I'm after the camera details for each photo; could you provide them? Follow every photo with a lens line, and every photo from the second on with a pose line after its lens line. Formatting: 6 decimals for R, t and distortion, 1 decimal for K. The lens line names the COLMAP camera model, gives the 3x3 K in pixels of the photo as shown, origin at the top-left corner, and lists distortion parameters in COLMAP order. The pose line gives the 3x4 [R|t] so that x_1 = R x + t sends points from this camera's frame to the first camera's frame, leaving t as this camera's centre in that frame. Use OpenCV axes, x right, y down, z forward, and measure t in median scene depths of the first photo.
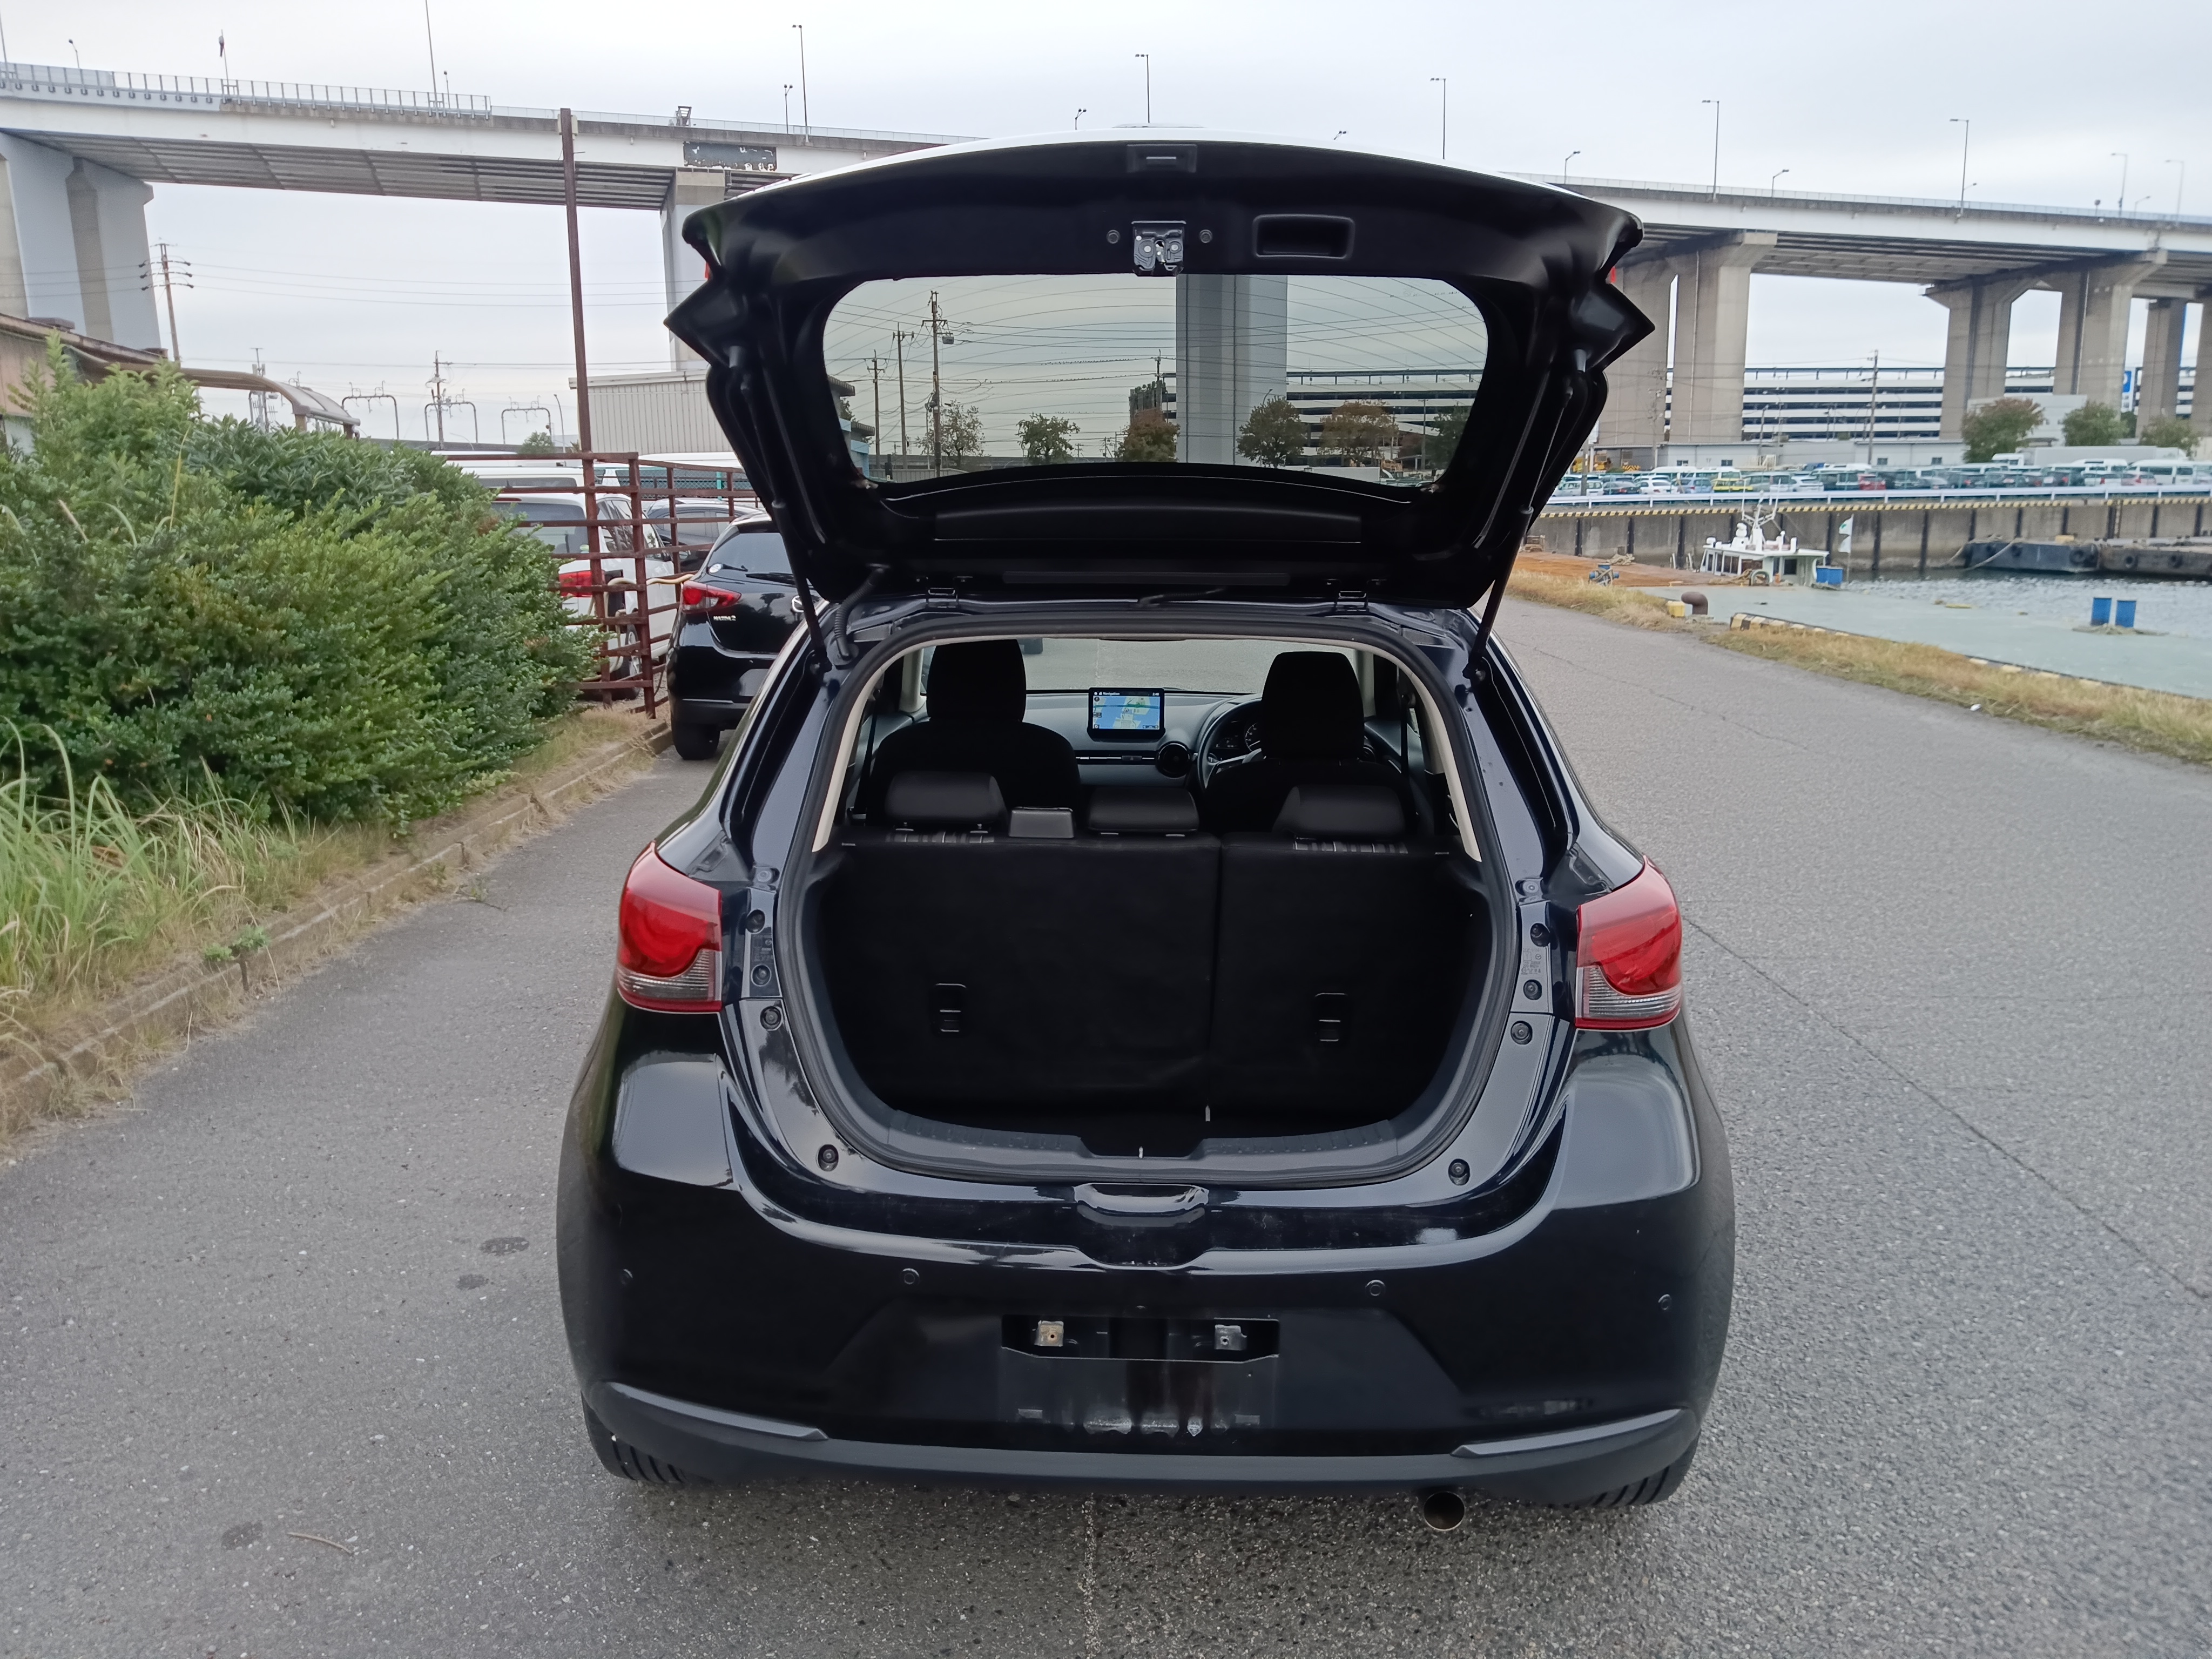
lens RADIAL K [[1694.9, 0, 1082.8], [0, 1694.9, 793.4], [0, 0, 1]] dist [-0.013819, 0.016799]
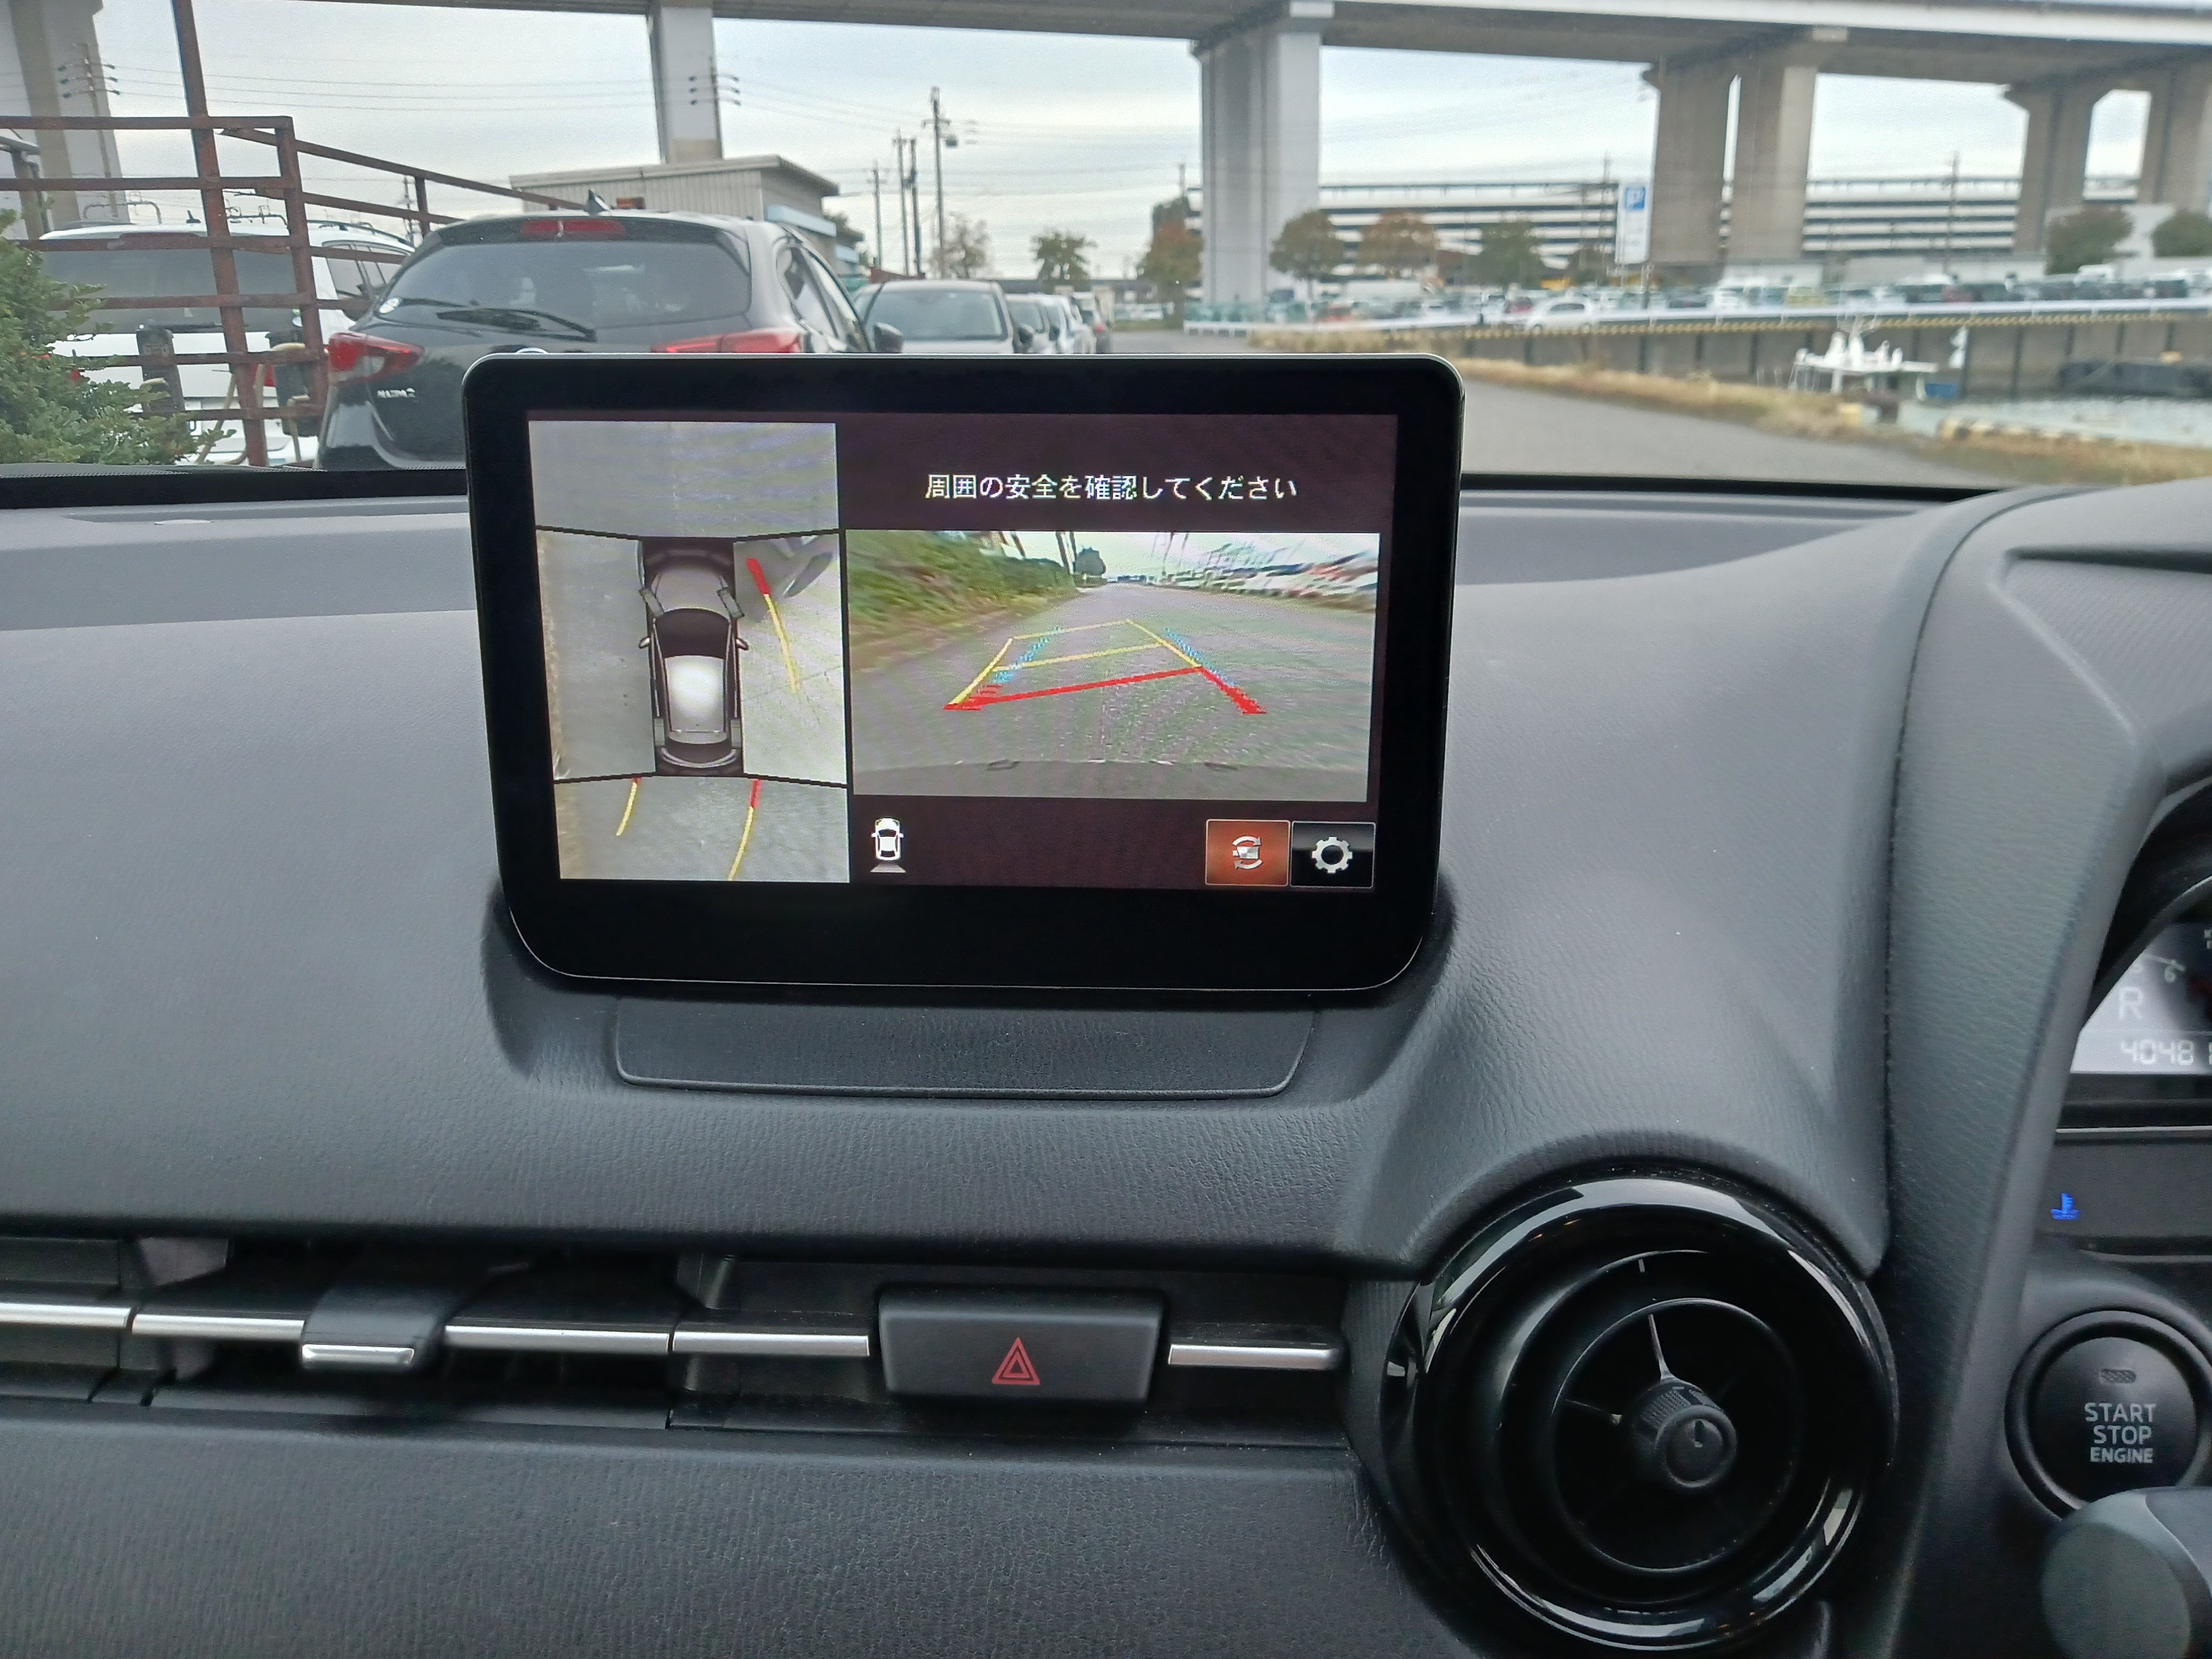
lens RADIAL K [[1694.9, 0, 1070.3], [0, 1694.9, 764.1], [0, 0, 1]] dist [-0.013819, 0.016799]
pose [[0.999755, -0.004034, -0.021764, 0.013621], [0.005687, 0.997058, 0.076438, -0.015451], [0.021391, -0.076543, 0.996837, 0.292330]]
